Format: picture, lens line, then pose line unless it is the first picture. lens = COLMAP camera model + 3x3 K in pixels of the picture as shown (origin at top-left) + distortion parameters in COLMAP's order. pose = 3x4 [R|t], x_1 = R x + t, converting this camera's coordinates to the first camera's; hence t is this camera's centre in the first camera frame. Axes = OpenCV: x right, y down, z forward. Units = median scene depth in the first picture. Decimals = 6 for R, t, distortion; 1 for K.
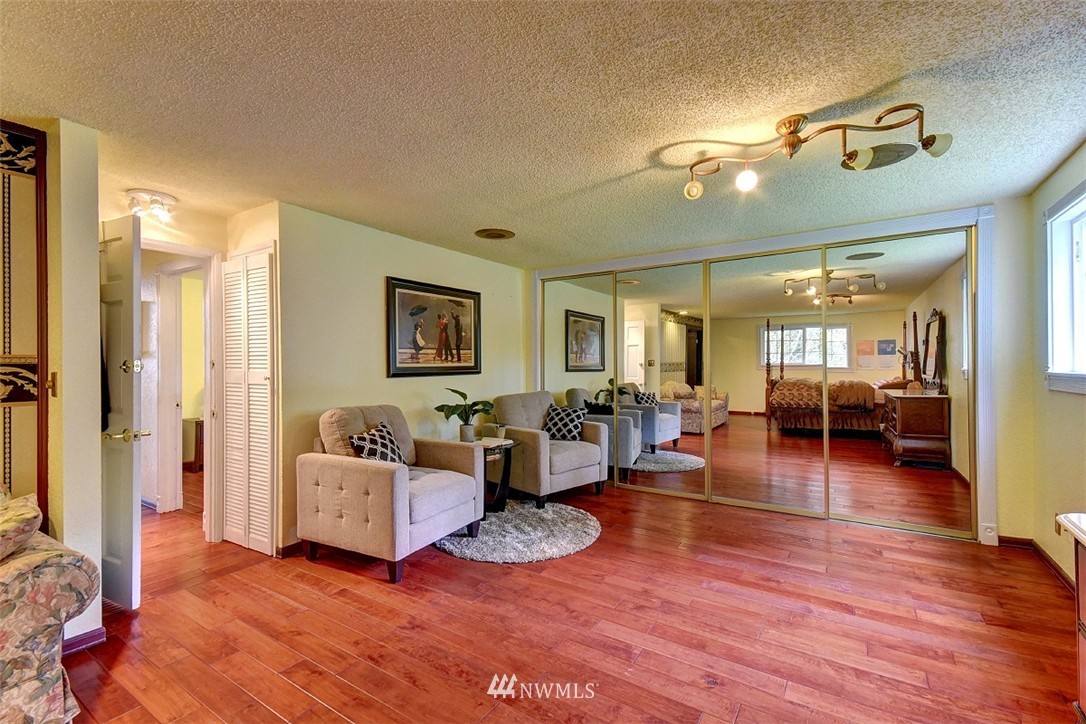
lens RADIAL K [[472.6, 0, 537.2], [0, 472.6, 361.2], [0, 0, 1]] dist [0.001313, -0.000096]
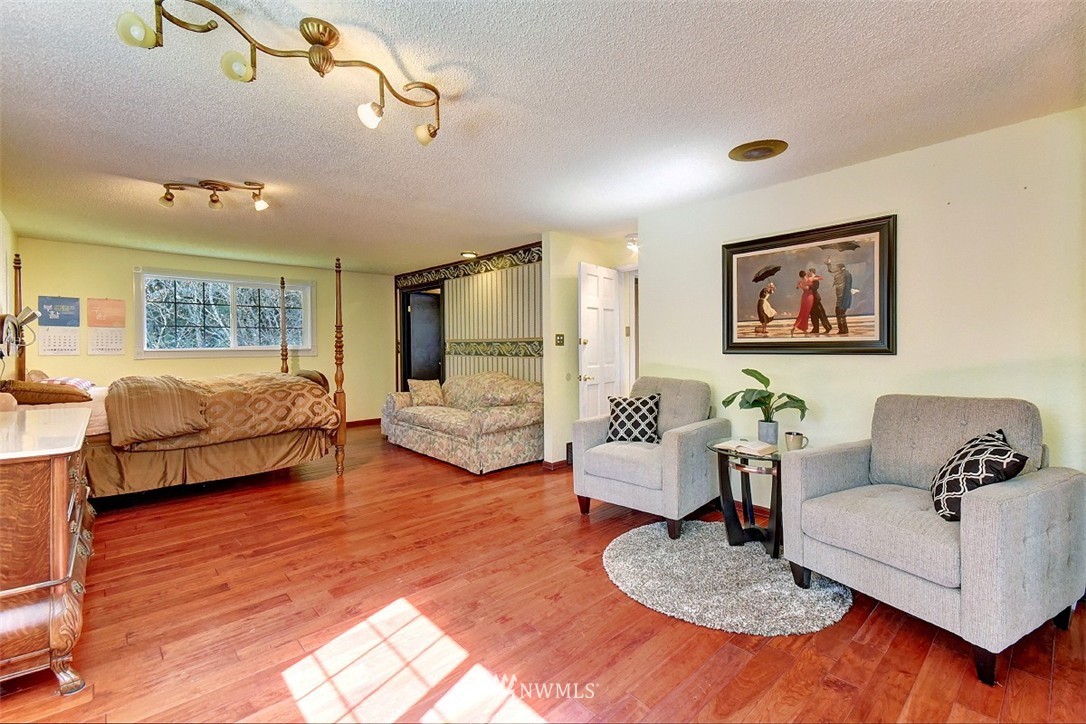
lens RADIAL K [[472.6, 0, 536.2], [0, 472.6, 354.5], [0, 0, 1]] dist [0.001313, -0.000096]
pose [[-0.261435, 0.023403, -0.964937, 0.620566], [0.007596, 0.999725, 0.022189, 0.011684], [0.965191, -0.001528, -0.261541, 0.802146]]
